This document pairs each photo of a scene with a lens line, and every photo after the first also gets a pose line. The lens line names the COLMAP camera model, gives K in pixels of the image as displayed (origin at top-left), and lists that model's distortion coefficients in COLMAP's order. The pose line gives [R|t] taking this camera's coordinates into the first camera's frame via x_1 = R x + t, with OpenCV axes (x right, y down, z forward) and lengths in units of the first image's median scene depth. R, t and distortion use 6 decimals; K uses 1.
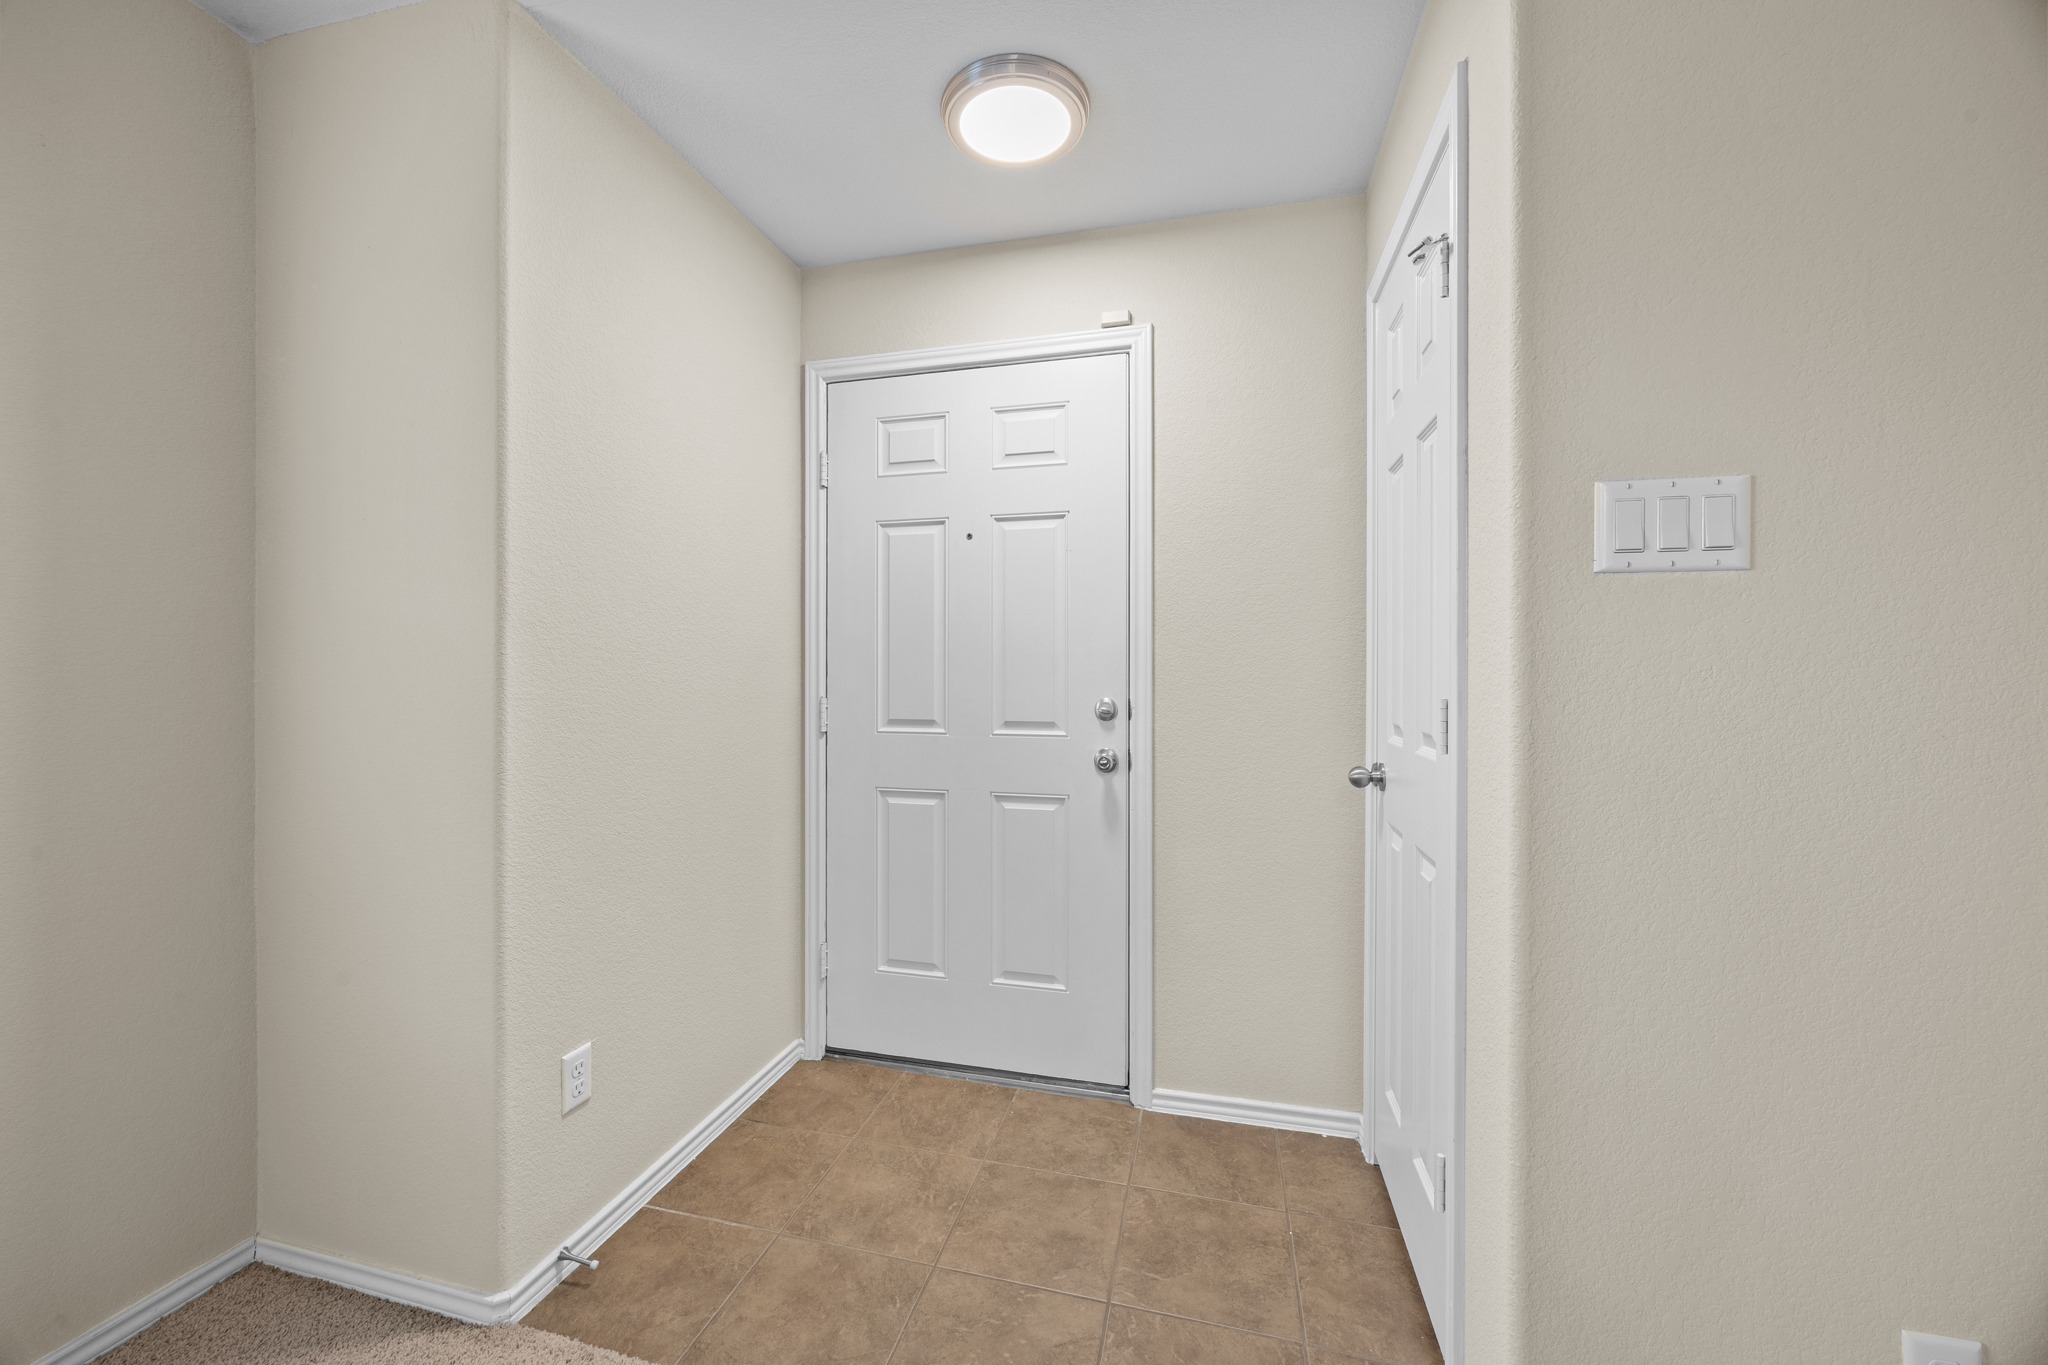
lens RADIAL K [[775.4, 0, 1019.2], [0, 775.4, 676.2], [0, 0, 1]] dist [-0.003731, -0.000105]
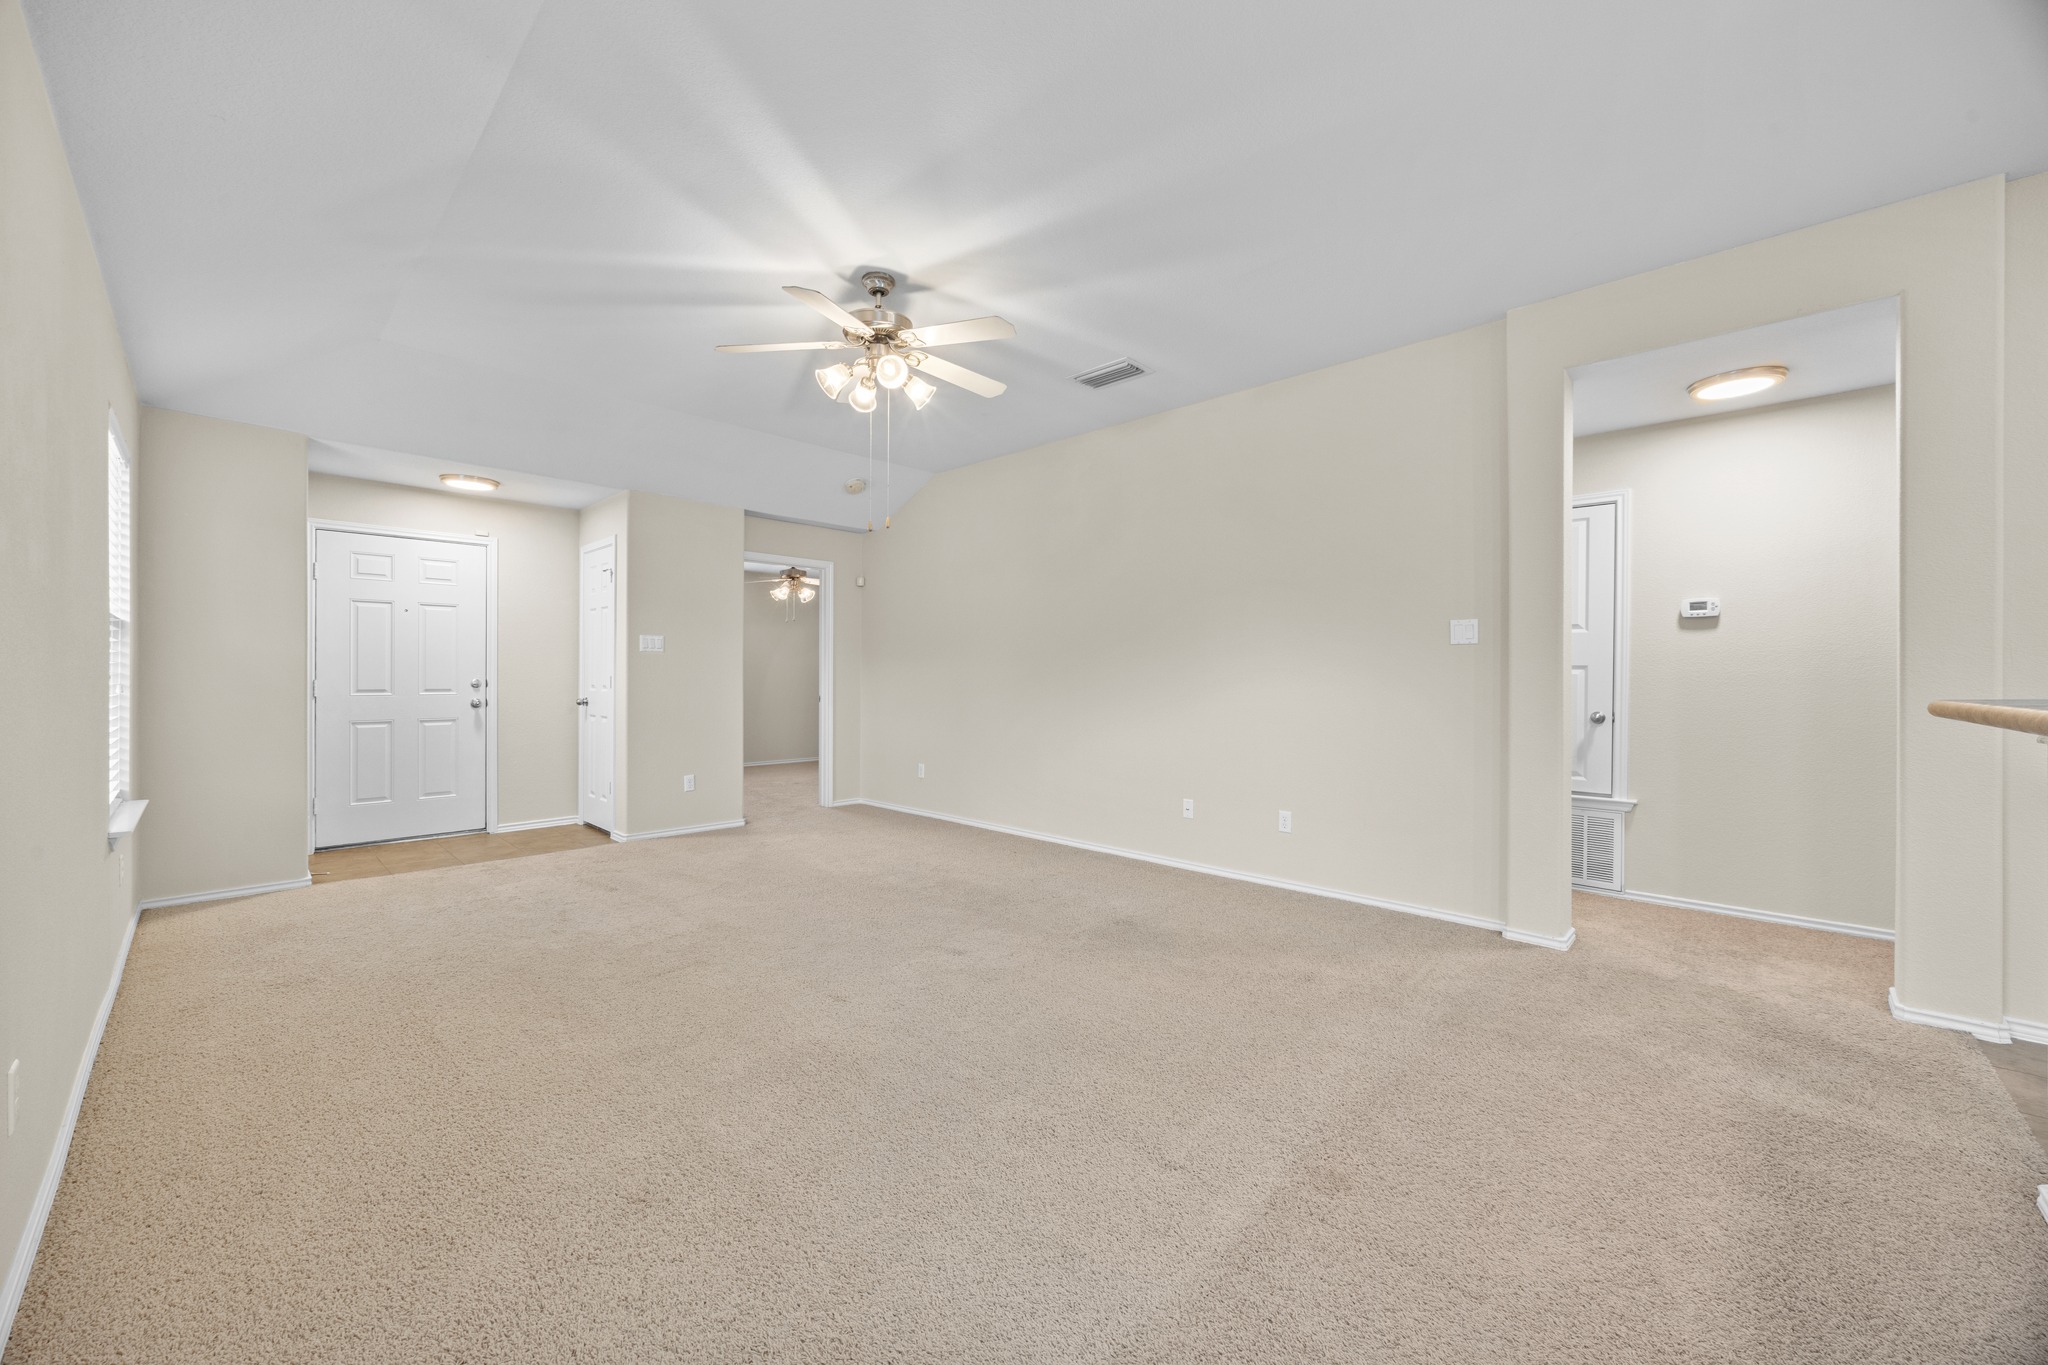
lens RADIAL K [[775.4, 0, 1019.4], [0, 775.4, 673.3], [0, 0, 1]] dist [-0.003731, -0.000105]
pose [[0.503582, -0.000140, 0.863947, -1.193758], [0.003441, 0.999992, -0.001844, 0.020926], [-0.863940, 0.003902, 0.503579, -1.842022]]
